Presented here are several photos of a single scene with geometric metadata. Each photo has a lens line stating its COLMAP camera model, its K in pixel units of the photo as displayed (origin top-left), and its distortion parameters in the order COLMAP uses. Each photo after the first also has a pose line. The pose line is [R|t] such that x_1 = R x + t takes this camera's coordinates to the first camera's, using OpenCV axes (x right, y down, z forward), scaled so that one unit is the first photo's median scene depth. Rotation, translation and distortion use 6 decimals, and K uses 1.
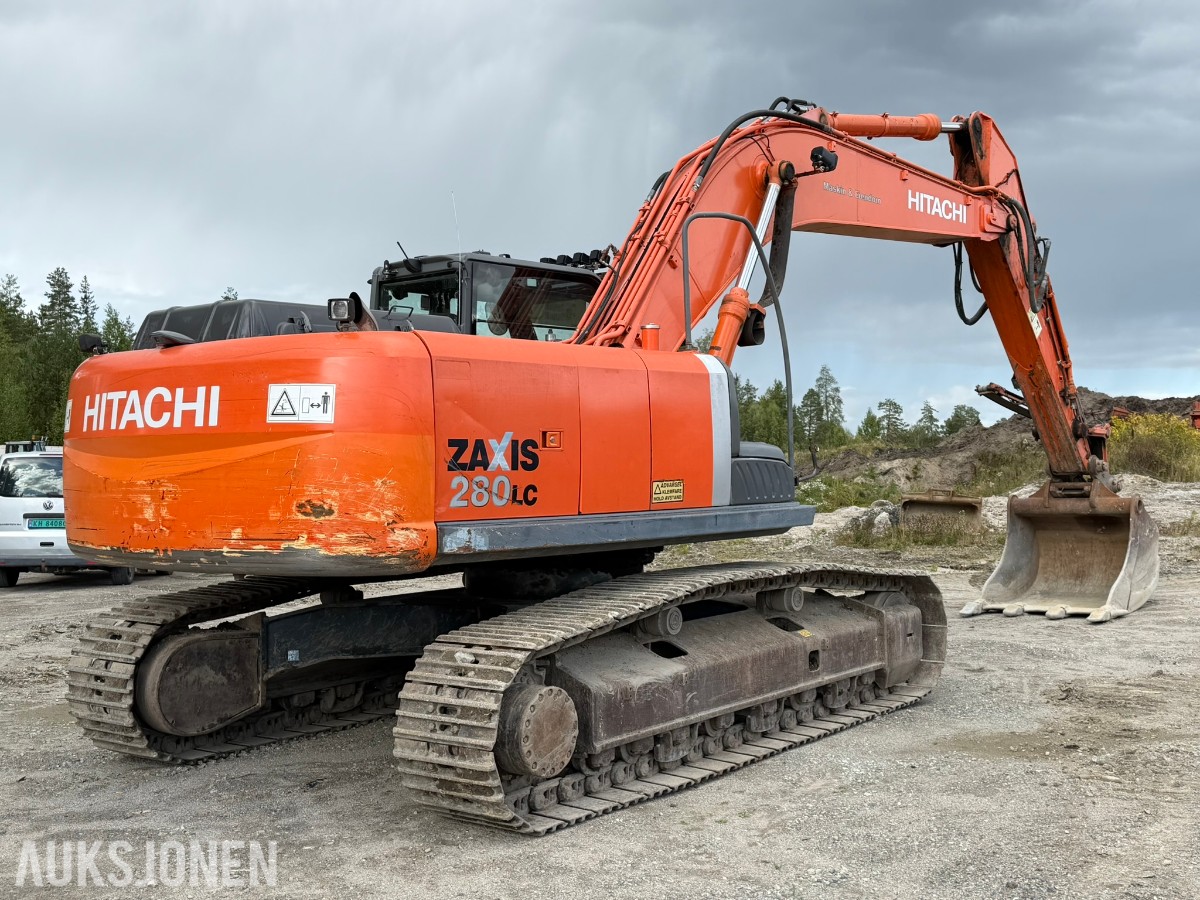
lens RADIAL K [[1398.2, 0, 592.5], [0, 1398.2, 457.8], [0, 0, 1]] dist [0.144140, 0.000000]
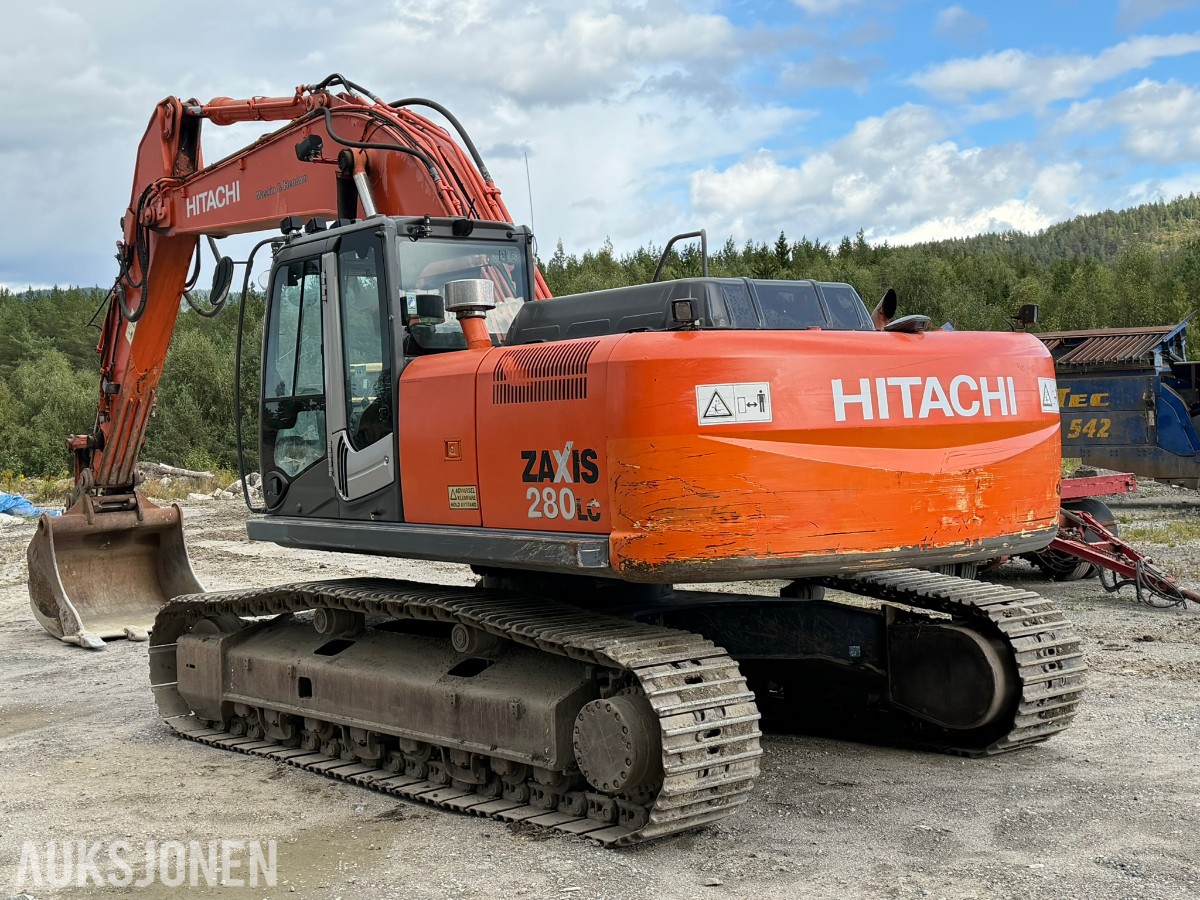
lens RADIAL K [[1652.4, 0, 606.0], [0, 1652.4, 447.1], [0, 0, 1]] dist [0.126303, 0.000000]
pose [[0.182834, -0.003850, 0.983136, -1.260951], [0.030686, 0.999527, -0.001793, -0.004742], [-0.982665, 0.030497, 0.182866, 0.878795]]
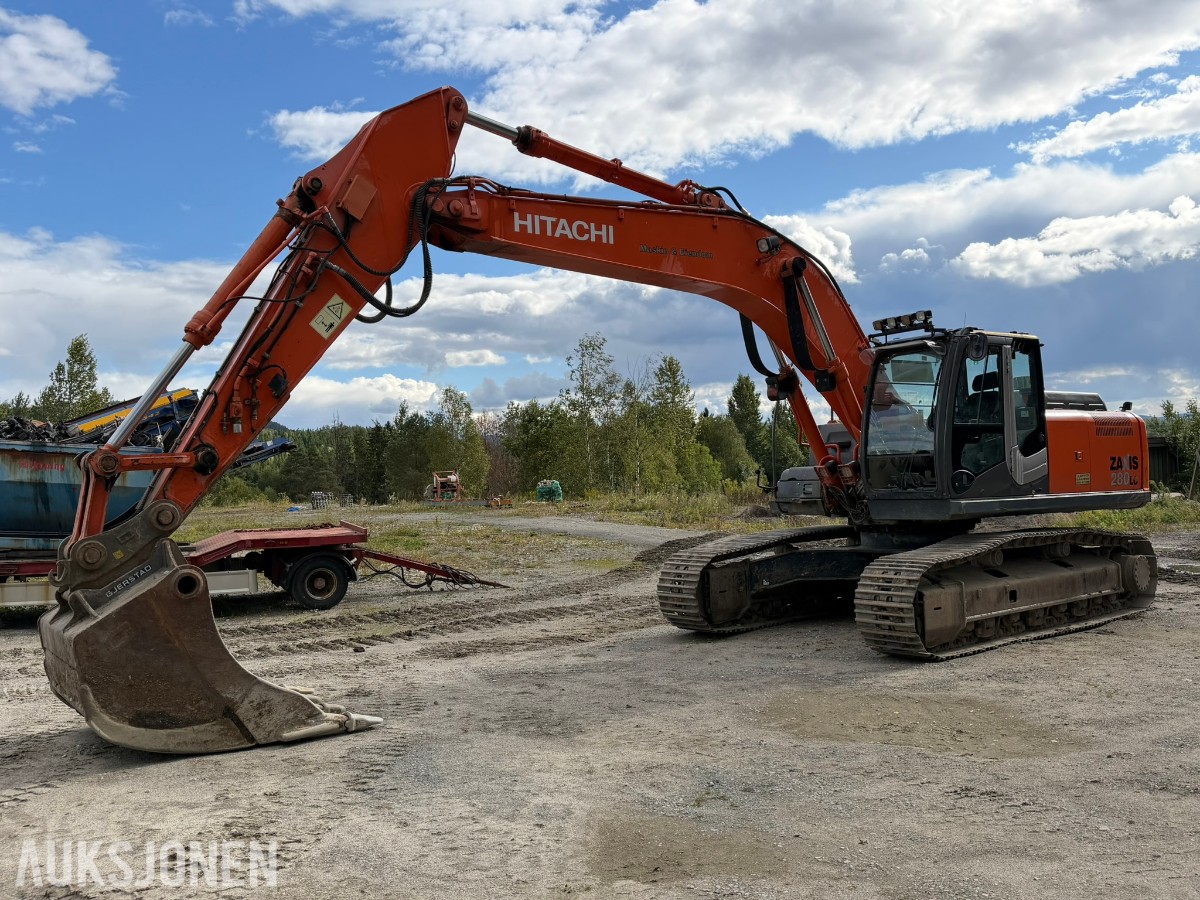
lens RADIAL K [[1053.9, 0, 600.8], [0, 1053.9, 451.0], [0, 0, 1]] dist [0.036534, 0.004357]
pose [[-0.979936, 0.044514, 0.194278, 0.057204], [0.040334, 0.998863, -0.025424, -0.005095], [-0.195189, -0.017078, -0.980617, 2.629185]]
